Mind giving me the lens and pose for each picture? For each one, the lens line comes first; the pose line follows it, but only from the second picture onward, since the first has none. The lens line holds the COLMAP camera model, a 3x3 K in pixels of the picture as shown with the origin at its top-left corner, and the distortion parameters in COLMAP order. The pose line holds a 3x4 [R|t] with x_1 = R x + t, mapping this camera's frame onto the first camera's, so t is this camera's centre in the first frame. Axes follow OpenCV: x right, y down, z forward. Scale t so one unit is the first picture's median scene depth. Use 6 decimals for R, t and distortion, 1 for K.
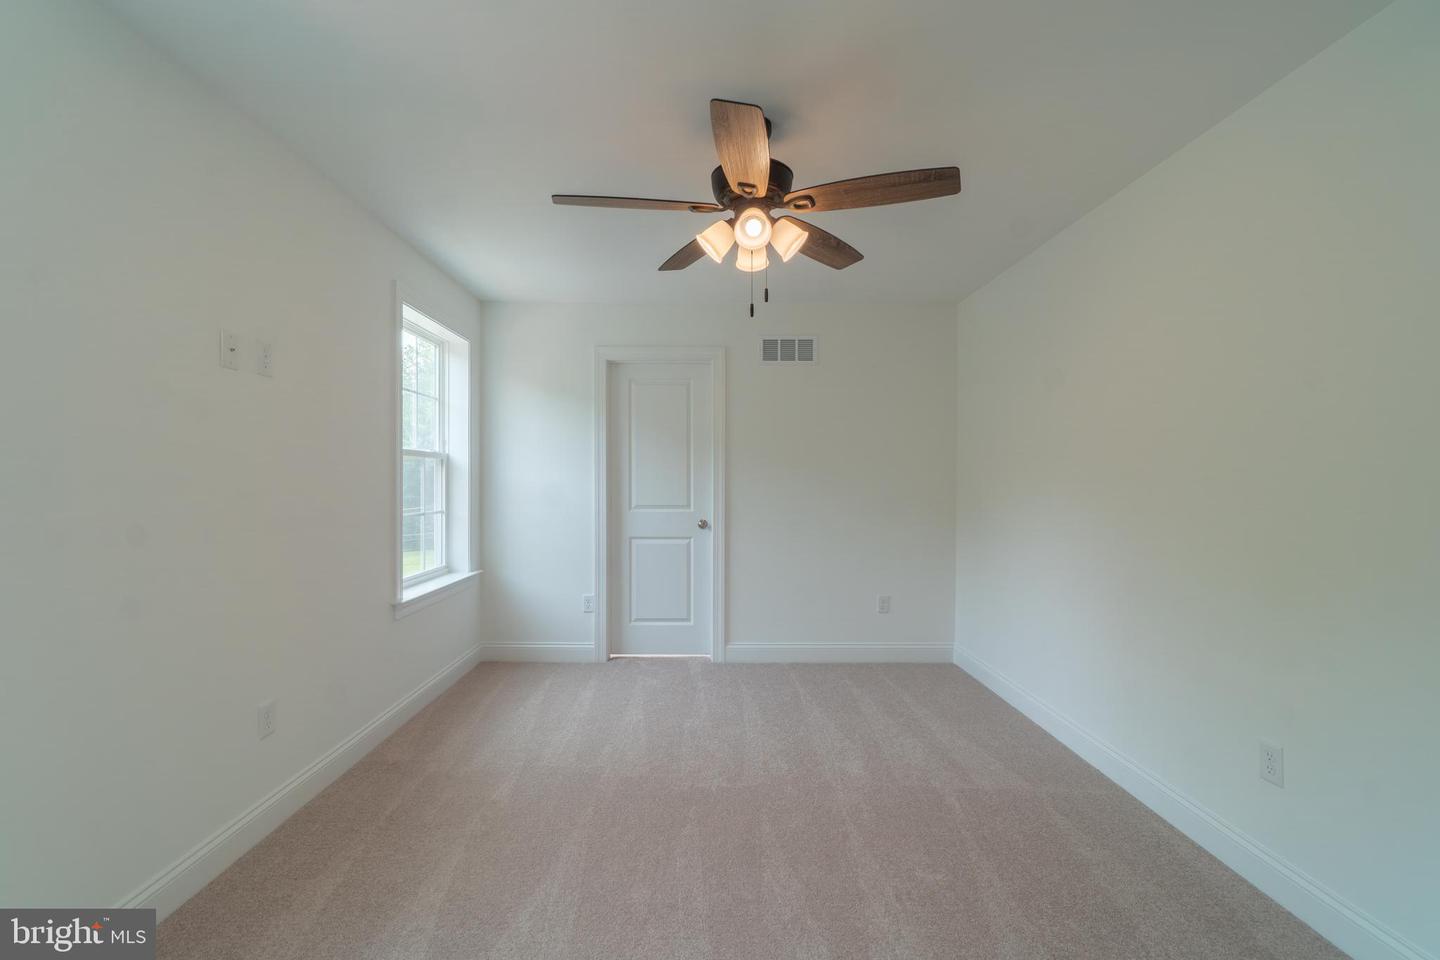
lens RADIAL K [[626.5, 0, 706.5], [0, 626.5, 483.6], [0, 0, 1]] dist [-0.000220, 0.000021]
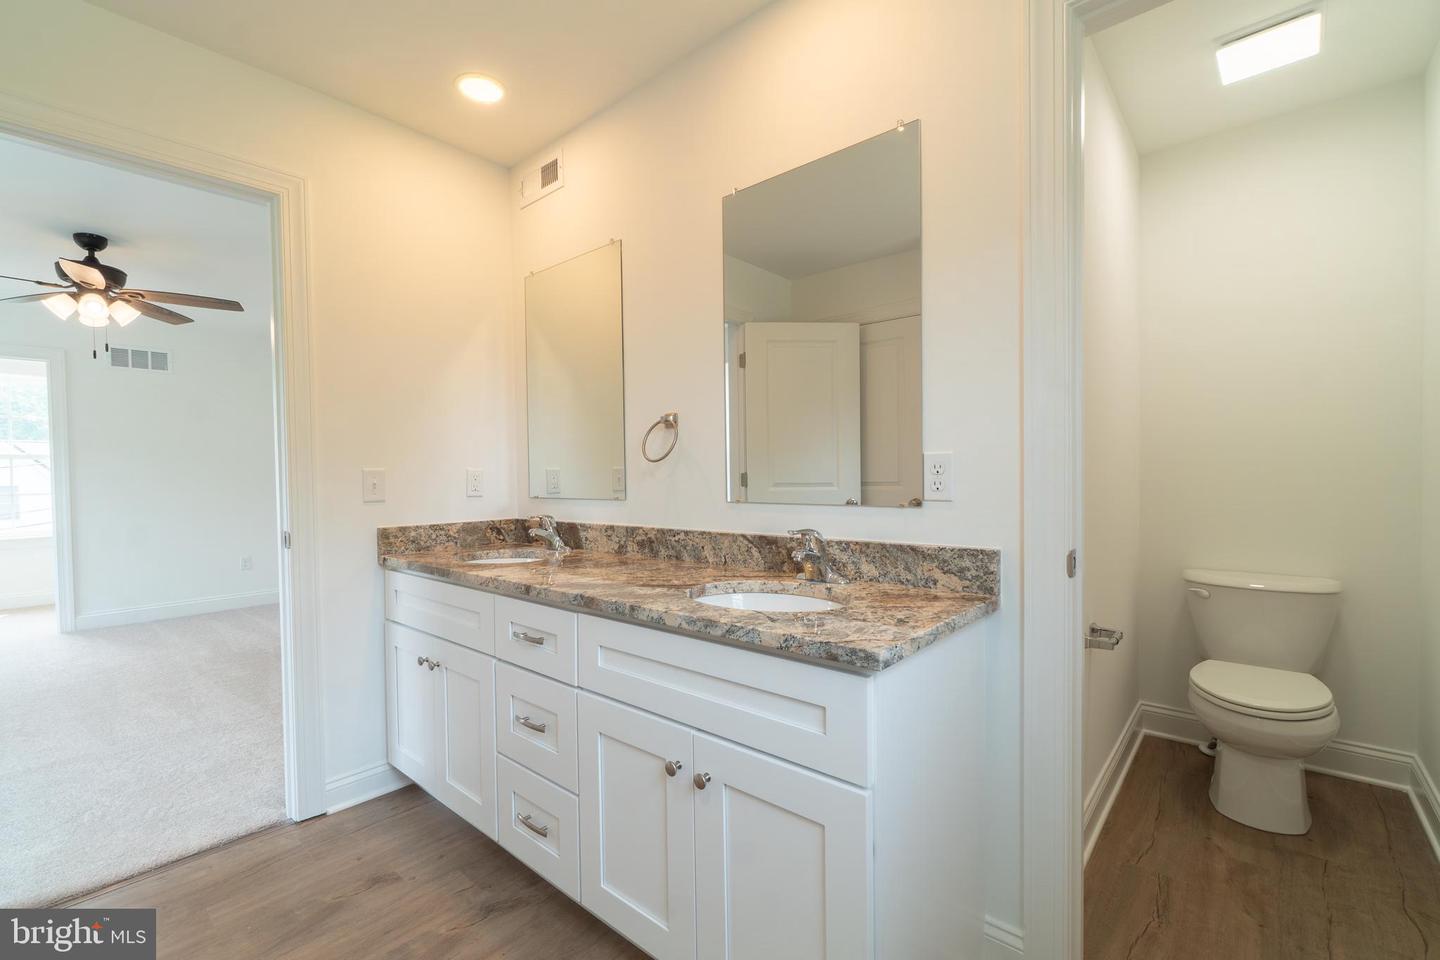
lens RADIAL K [[626.5, 0, 706.5], [0, 626.5, 483.6], [0, 0, 1]] dist [-0.000220, 0.000021]
pose [[0.671304, -0.027932, 0.740655, -0.034700], [0.021532, 0.999603, 0.018182, 0.023808], [-0.740869, 0.003742, 0.671639, -0.589482]]
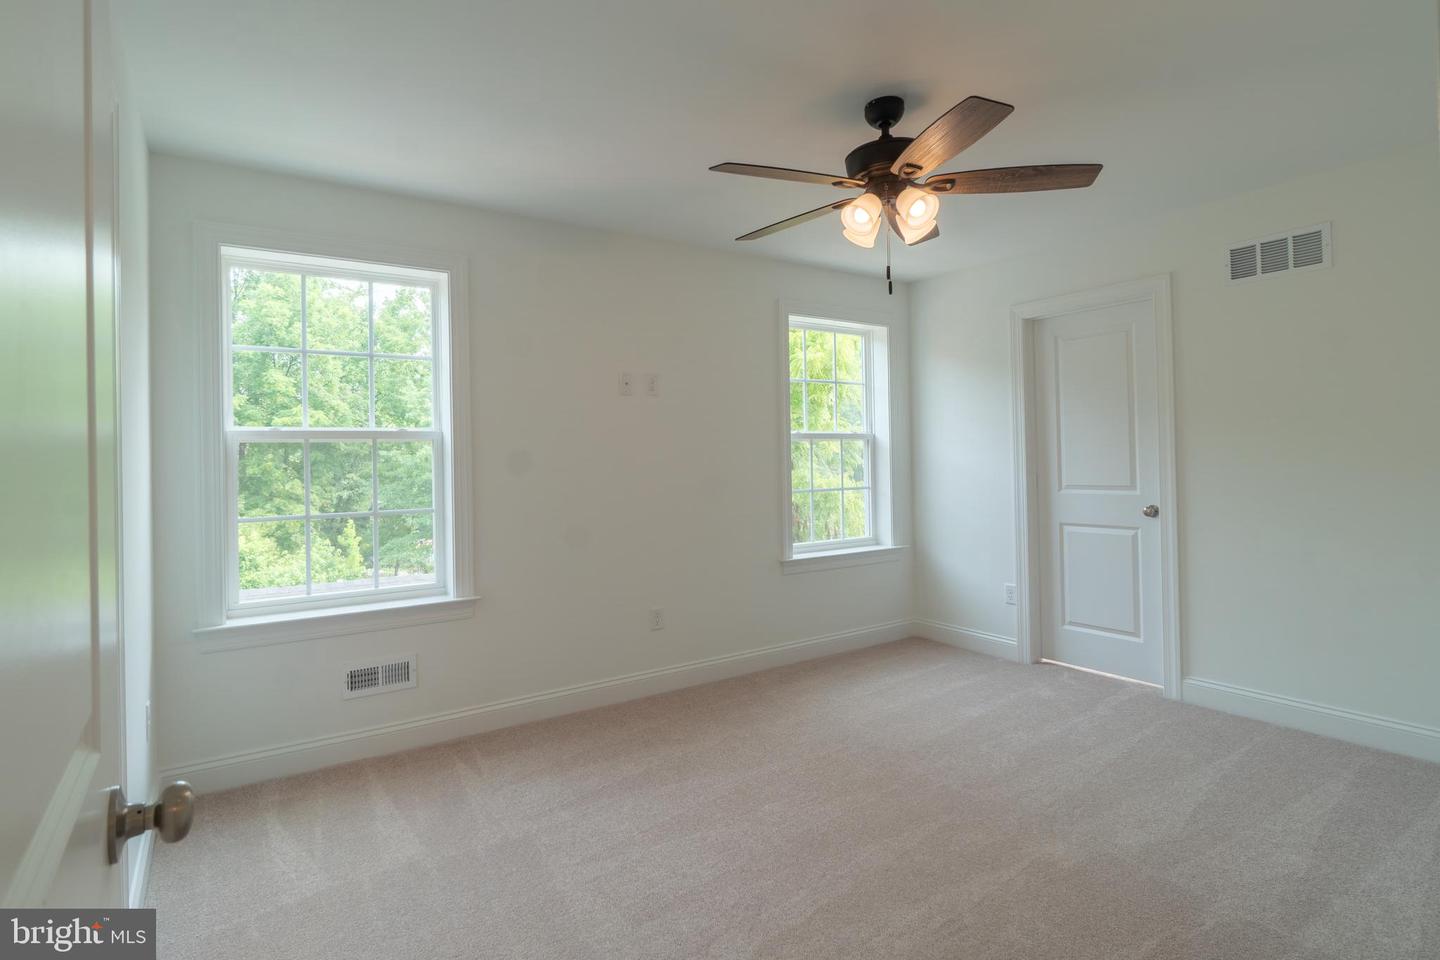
lens RADIAL K [[722.0, 0, 691.7], [0, 722.0, 456.2], [0, 0, 1]] dist [-0.000761, -0.000464]
pose [[0.540898, -0.018906, -0.840876, 0.436974], [0.014676, 0.999807, -0.013038, 0.000972], [0.840960, -0.005288, 0.541071, 0.060866]]
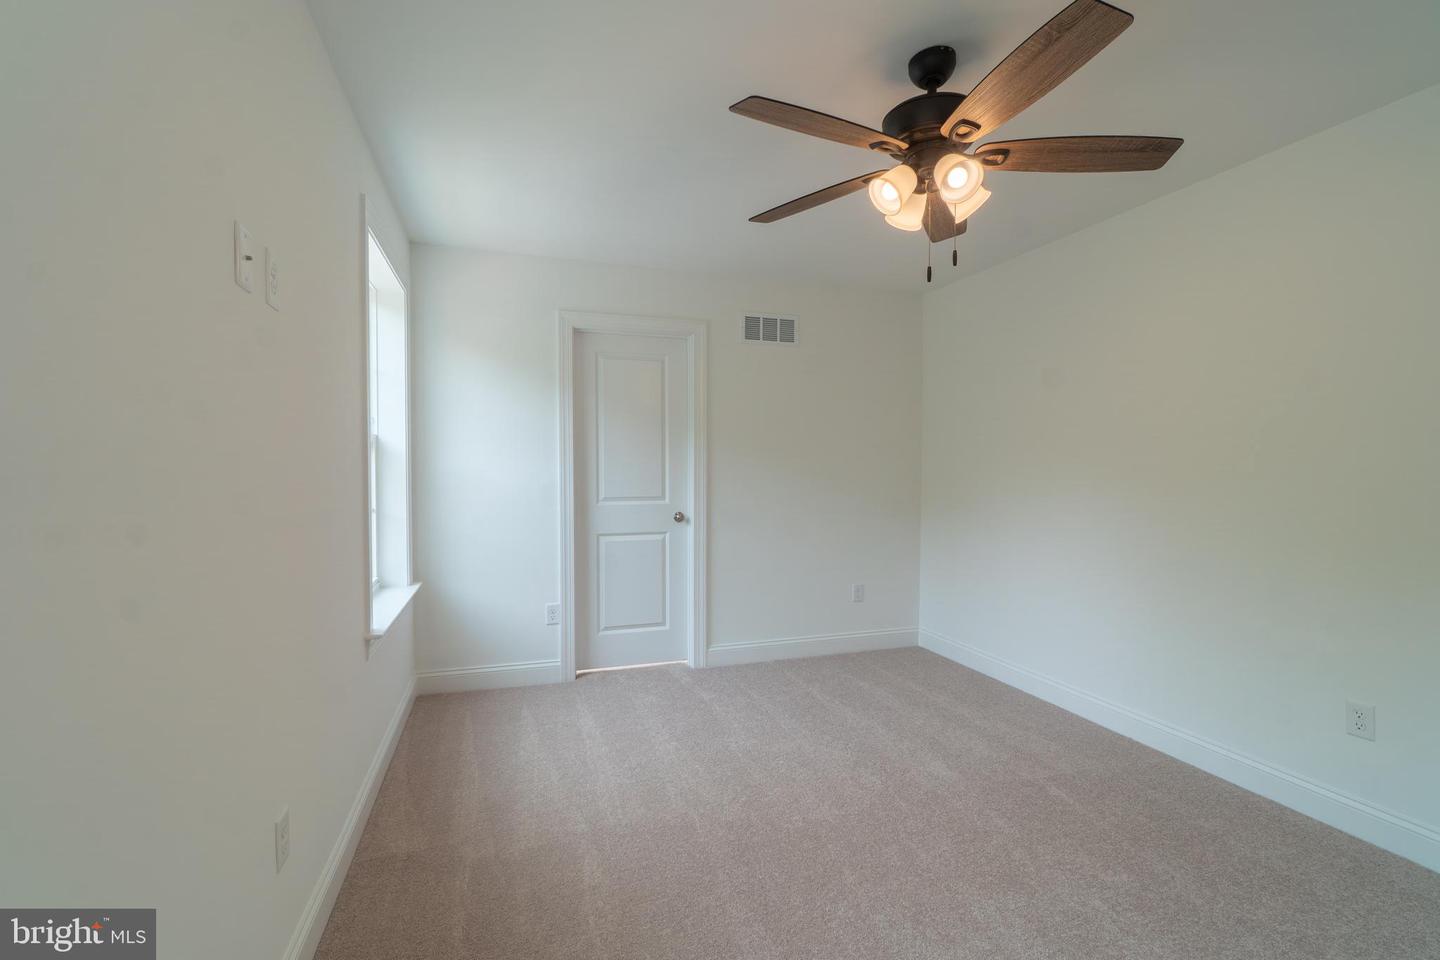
lens RADIAL K [[626.5, 0, 706.5], [0, 626.5, 483.6], [0, 0, 1]] dist [-0.000220, 0.000021]
pose [[0.952440, -0.009635, 0.304573, -0.248255], [0.003098, 0.999754, 0.021940, -0.003399], [-0.304710, -0.019953, 0.952236, 0.131376]]
